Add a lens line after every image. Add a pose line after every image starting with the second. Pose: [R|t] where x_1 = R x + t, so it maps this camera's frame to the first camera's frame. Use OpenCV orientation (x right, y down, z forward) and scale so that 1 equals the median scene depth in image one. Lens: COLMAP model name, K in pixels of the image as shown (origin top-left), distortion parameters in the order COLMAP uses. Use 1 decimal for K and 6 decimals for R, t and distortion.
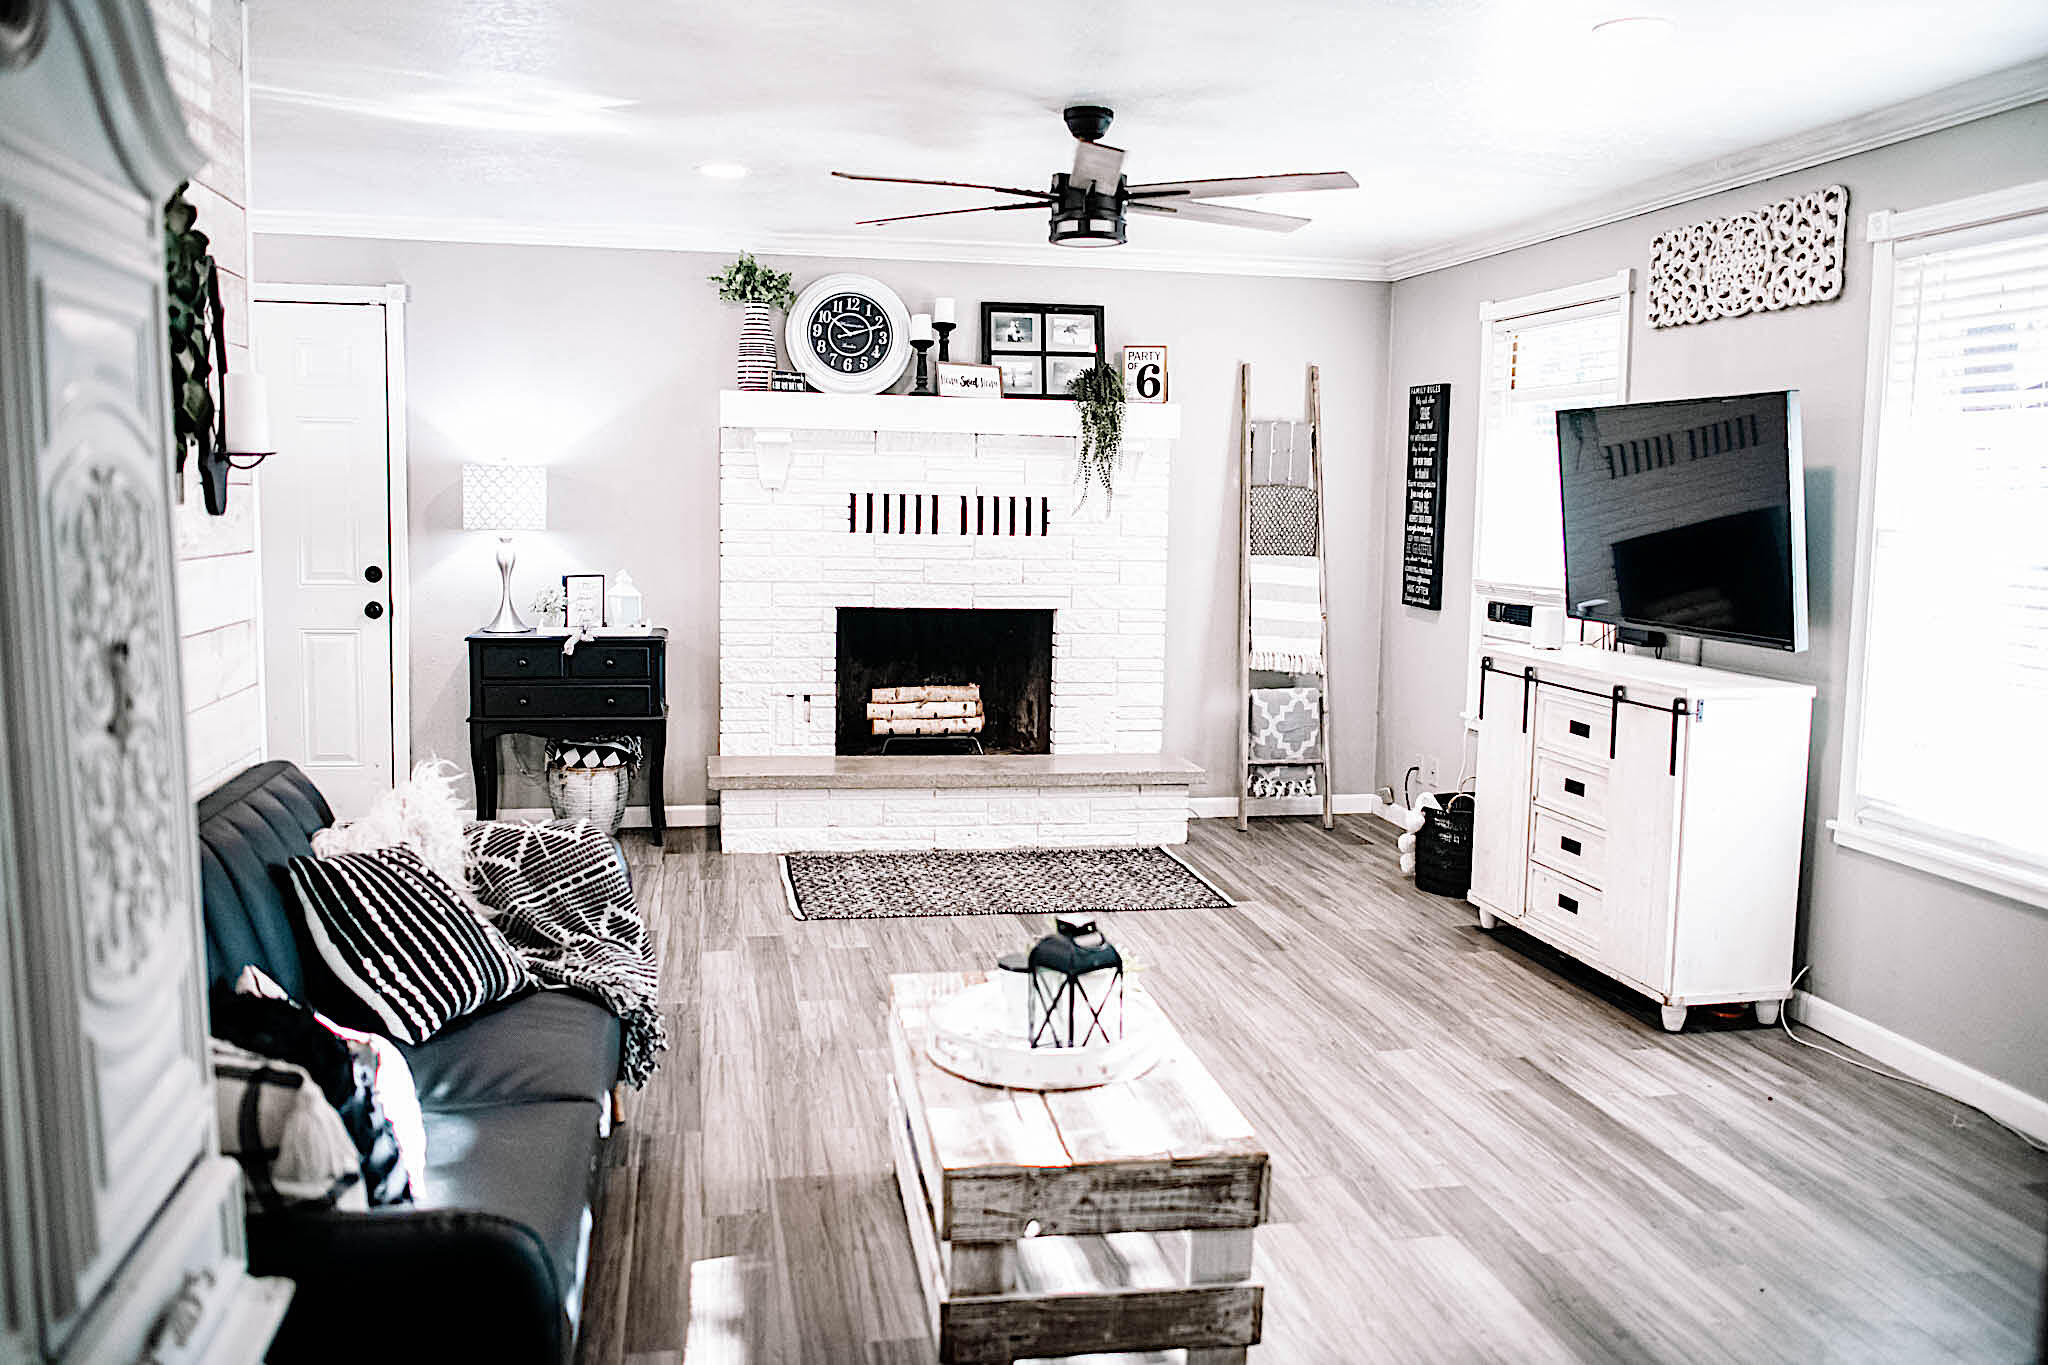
lens RADIAL K [[1663.3, 0, 1025.4], [0, 1663.3, 665.3], [0, 0, 1]] dist [-0.082870, 0.092039]
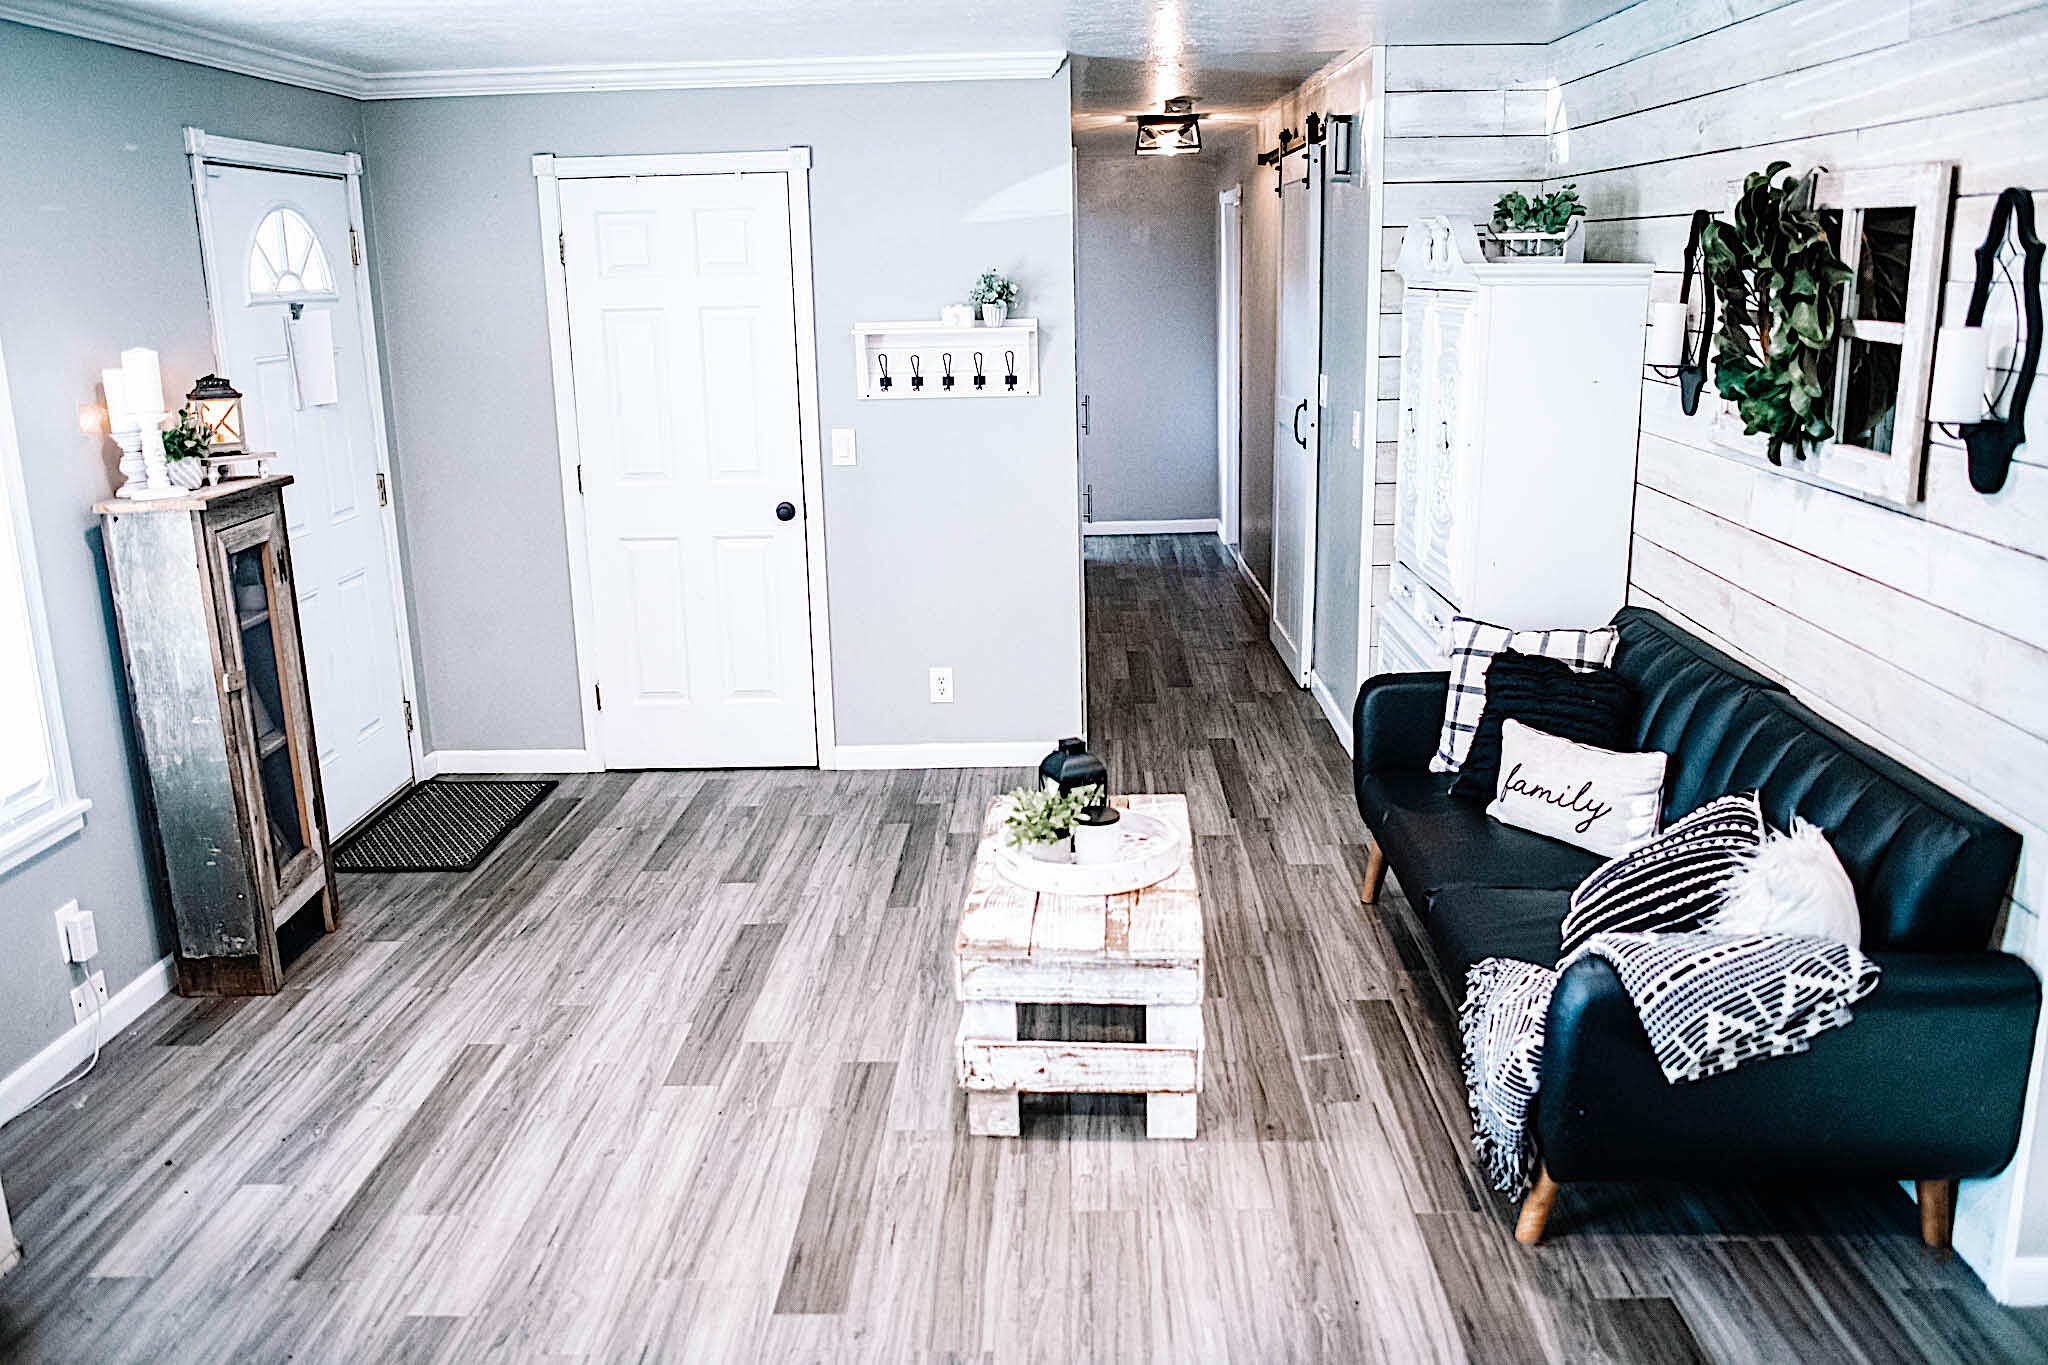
lens RADIAL K [[1663.3, 0, 1025.4], [0, 1663.3, 665.3], [0, 0, 1]] dist [-0.082870, 0.092039]
pose [[-0.975850, -0.046701, 0.213391, -0.090161], [0.029856, 0.939197, 0.342078, -0.151625], [-0.216392, 0.340188, -0.915121, 0.928533]]
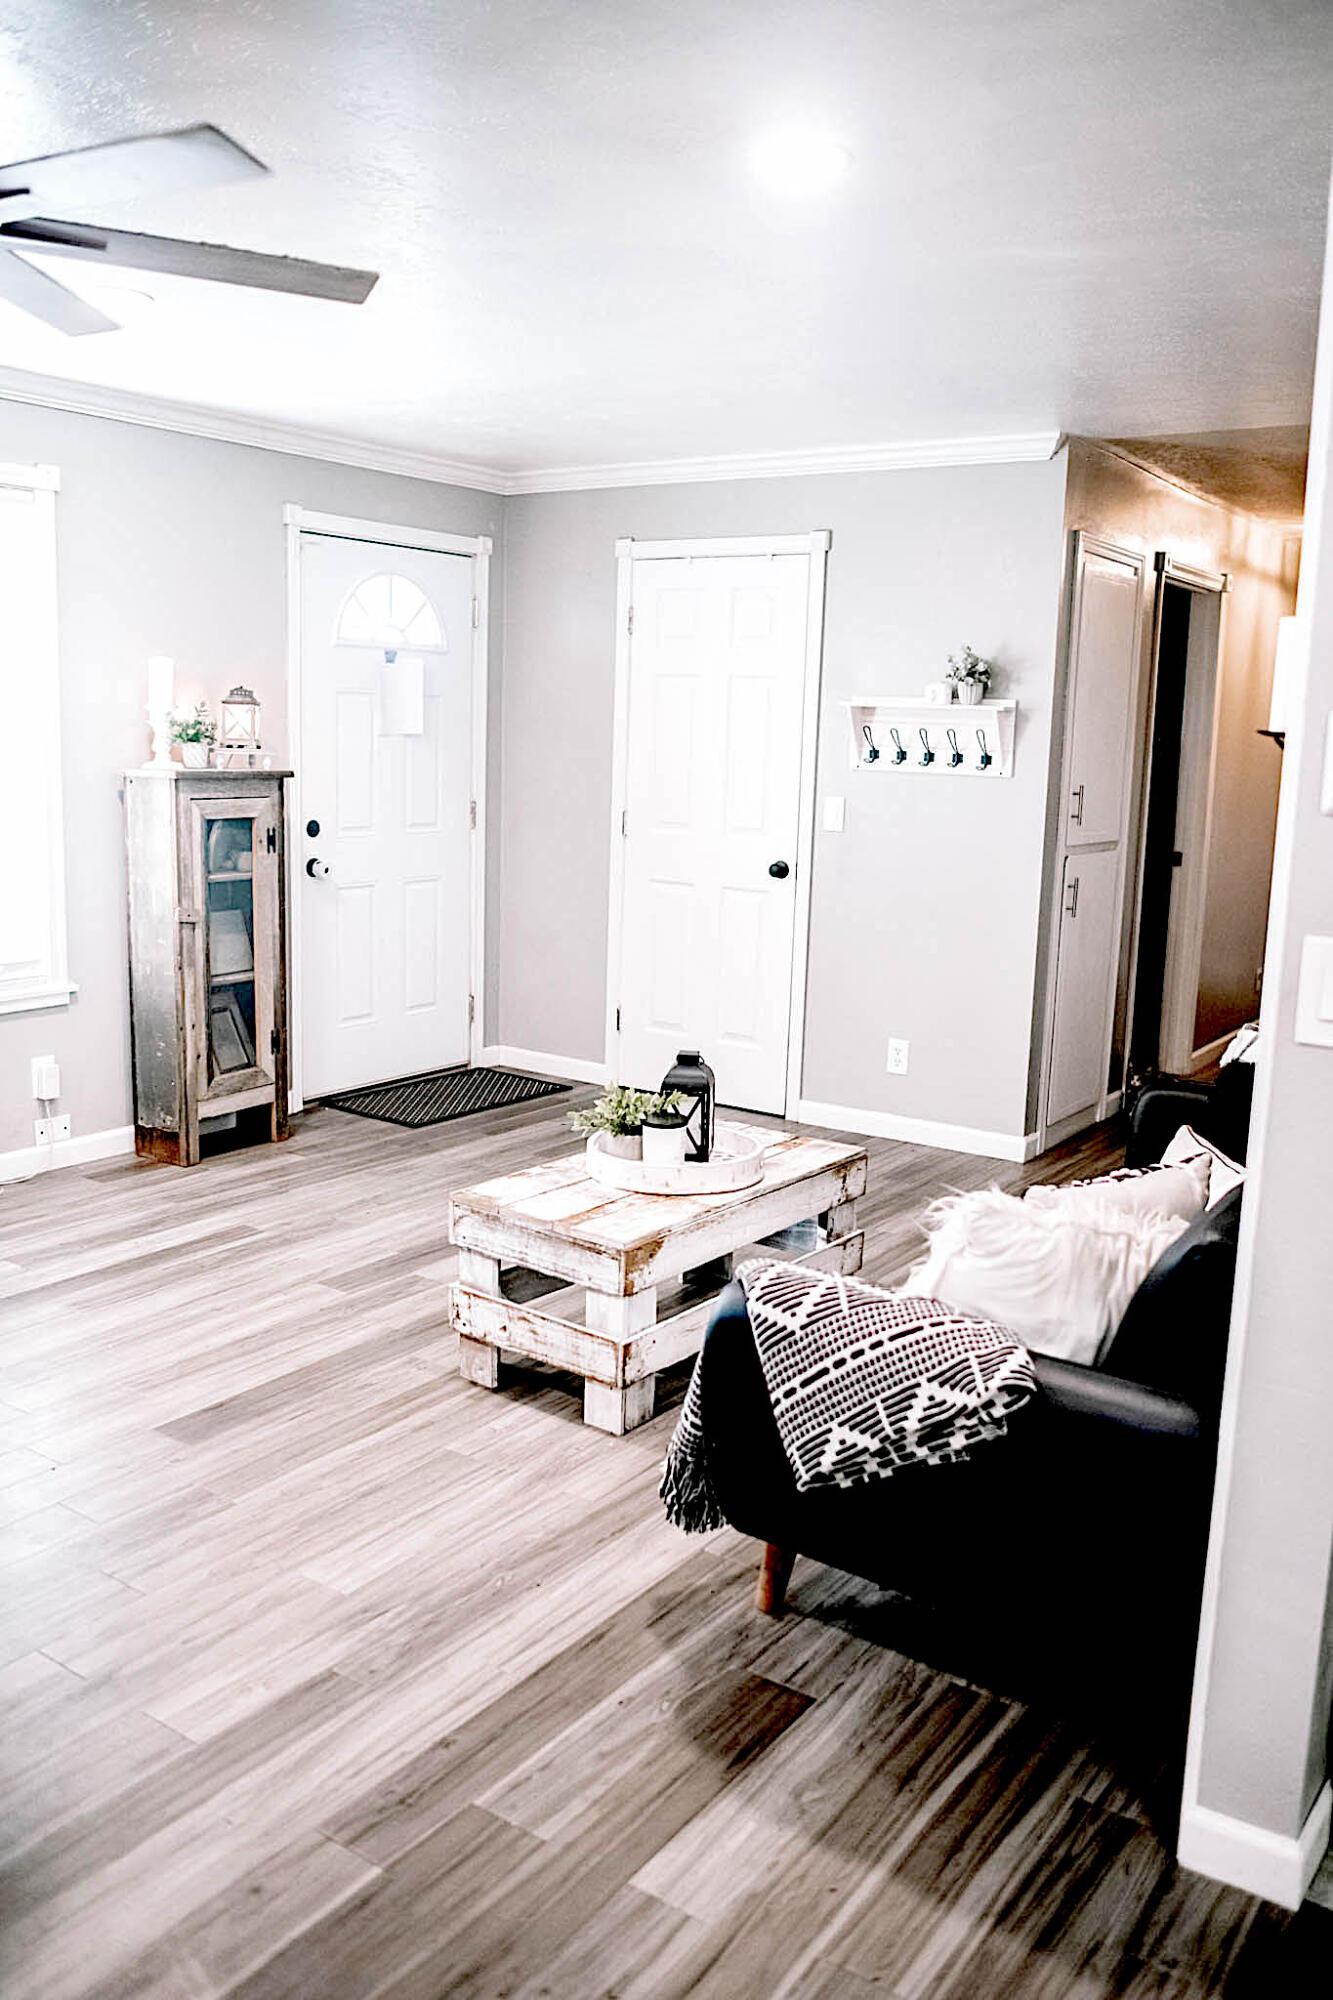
lens RADIAL K [[1624.4, 0, 666.5], [0, 1624.4, 1000.0], [0, 0, 1]] dist [-0.082870, 0.092039]
pose [[-0.694425, -0.158679, 0.701851, -0.374452], [0.035748, 0.966570, 0.253898, -0.097018], [-0.718676, 0.201403, -0.665538, 0.798688]]
